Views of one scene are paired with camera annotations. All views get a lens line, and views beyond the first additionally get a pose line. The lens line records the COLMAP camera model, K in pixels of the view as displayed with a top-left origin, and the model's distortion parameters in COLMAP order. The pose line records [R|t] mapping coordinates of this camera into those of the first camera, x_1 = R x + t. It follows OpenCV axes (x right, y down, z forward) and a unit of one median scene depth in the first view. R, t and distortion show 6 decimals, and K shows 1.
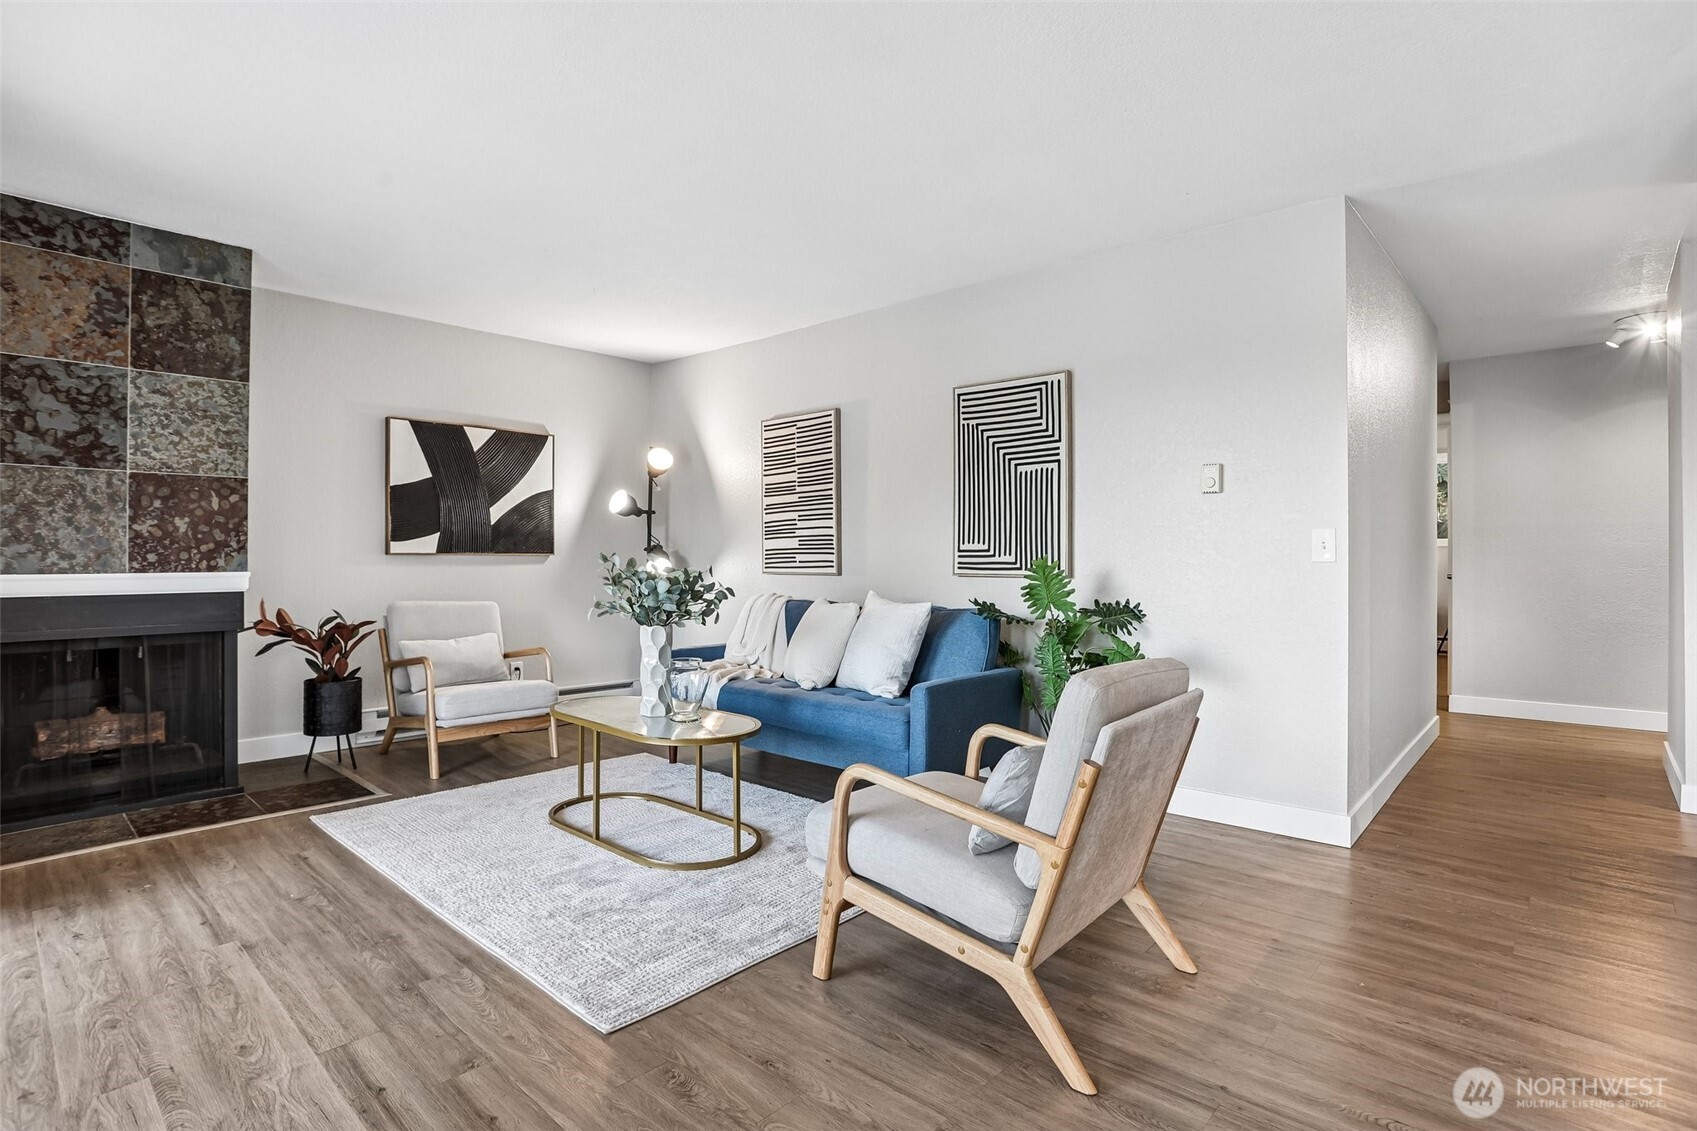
lens RADIAL K [[862.2, 0, 851.9], [0, 862.2, 554.7], [0, 0, 1]] dist [-0.068555, 0.029165]
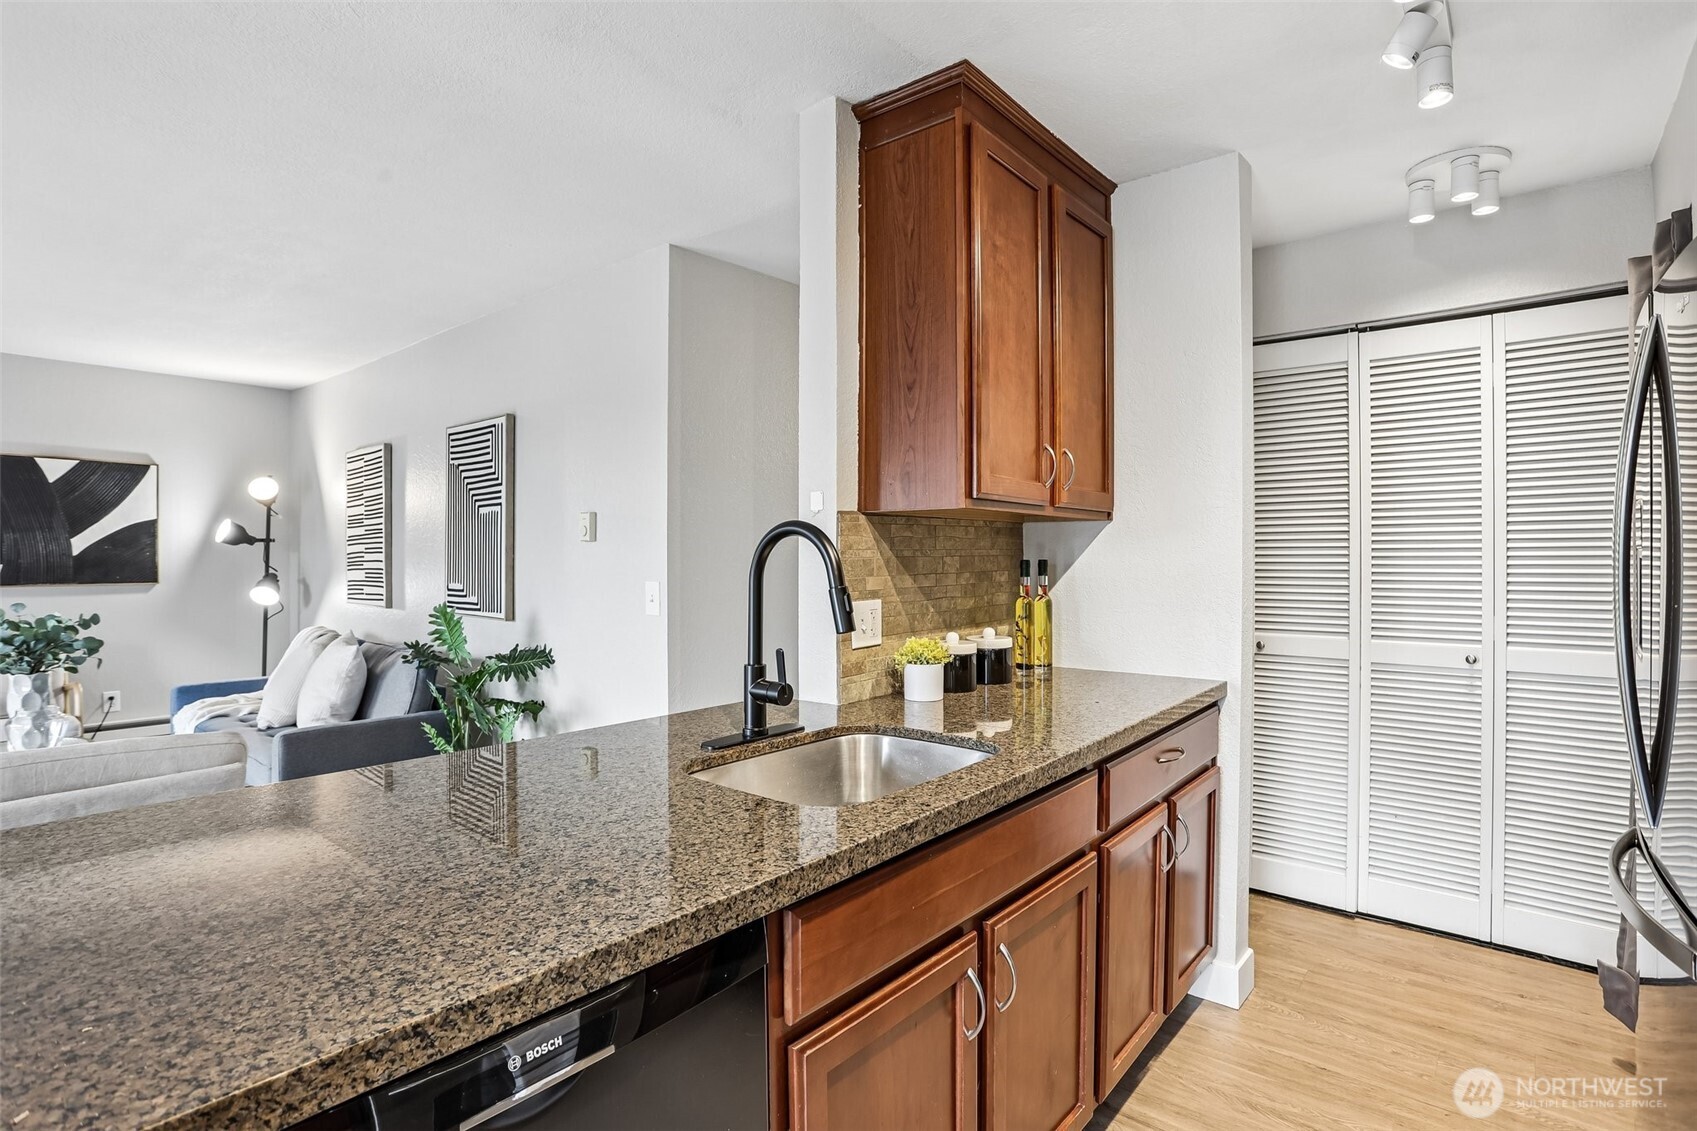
lens RADIAL K [[862.2, 0, 862.5], [0, 862.2, 547.0], [0, 0, 1]] dist [-0.068555, 0.029165]
pose [[0.999647, 0.002931, 0.026409, 0.691035], [-0.002744, 0.999971, -0.007120, -0.057582], [-0.026429, 0.007045, 0.999626, -0.005430]]
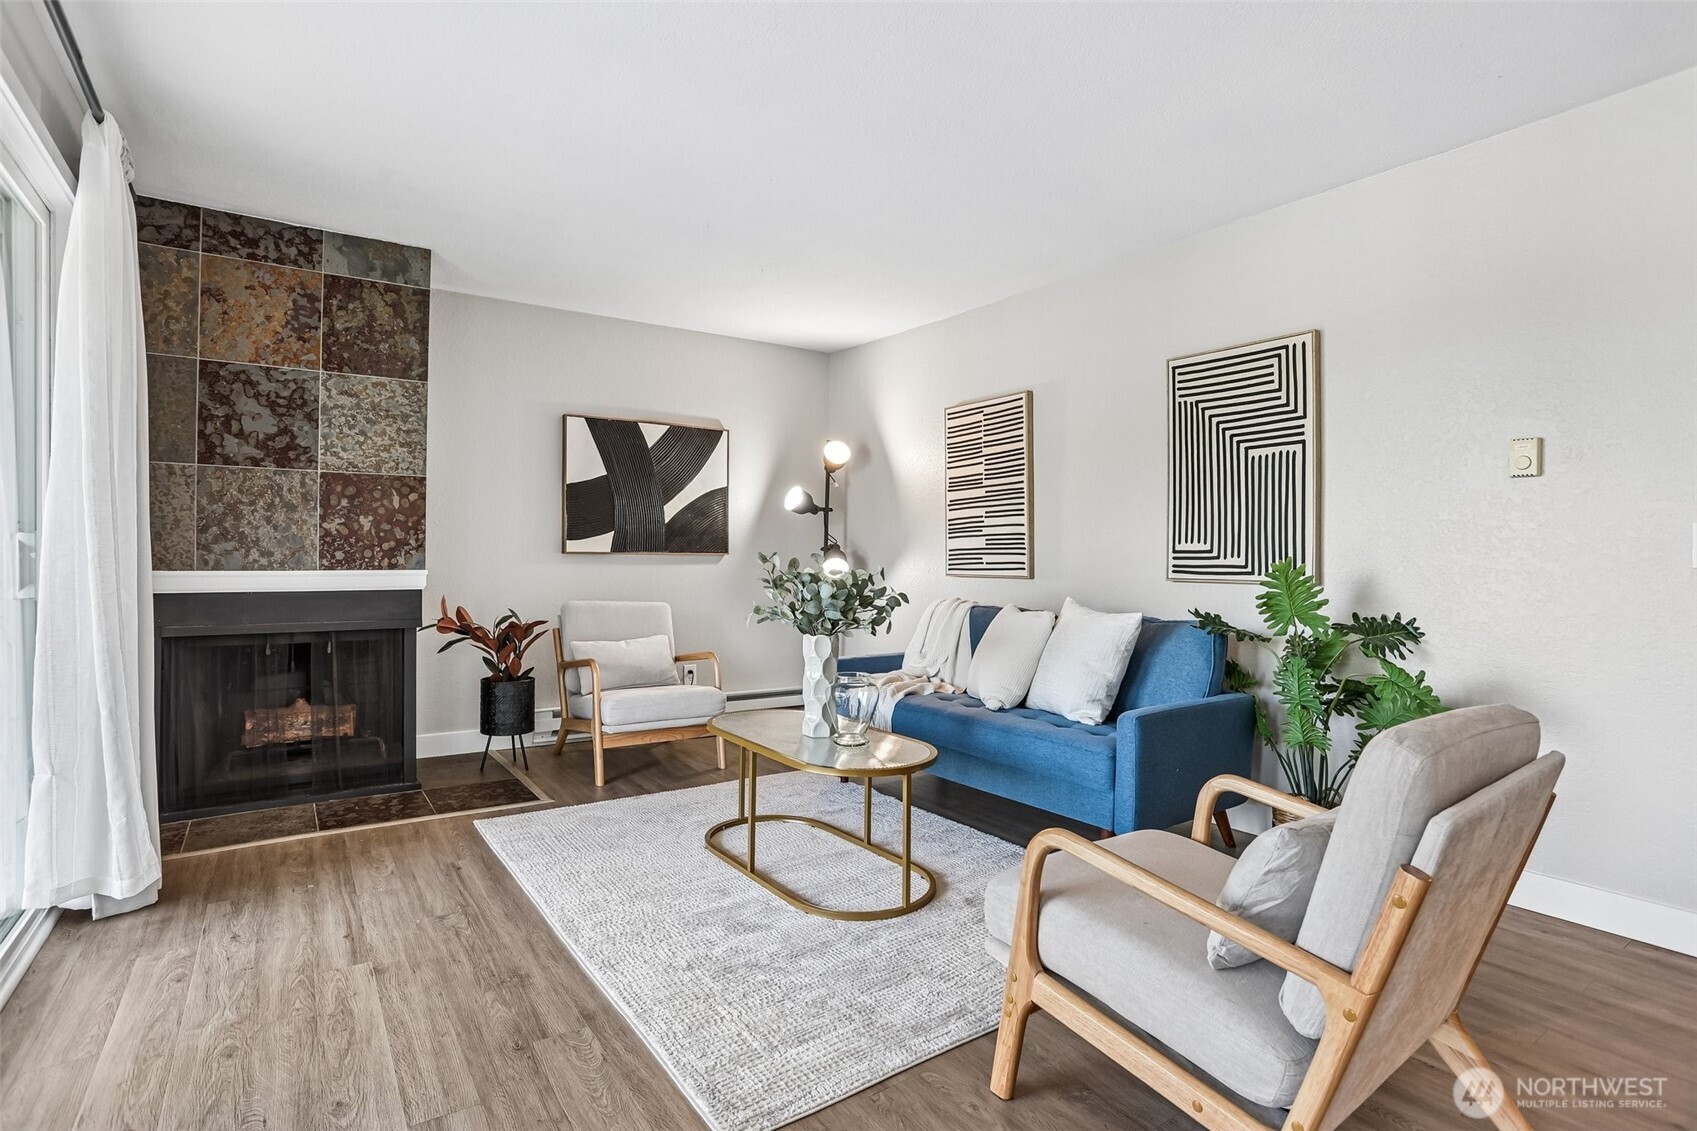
lens RADIAL K [[862.2, 0, 842.8], [0, 862.2, 555.7], [0, 0, 1]] dist [-0.068555, 0.029165]
pose [[0.973628, 0.004517, -0.228095, -0.002246], [-0.004316, 0.999990, 0.001380, -0.000137], [0.228099, -0.000359, 0.973638, 0.127345]]
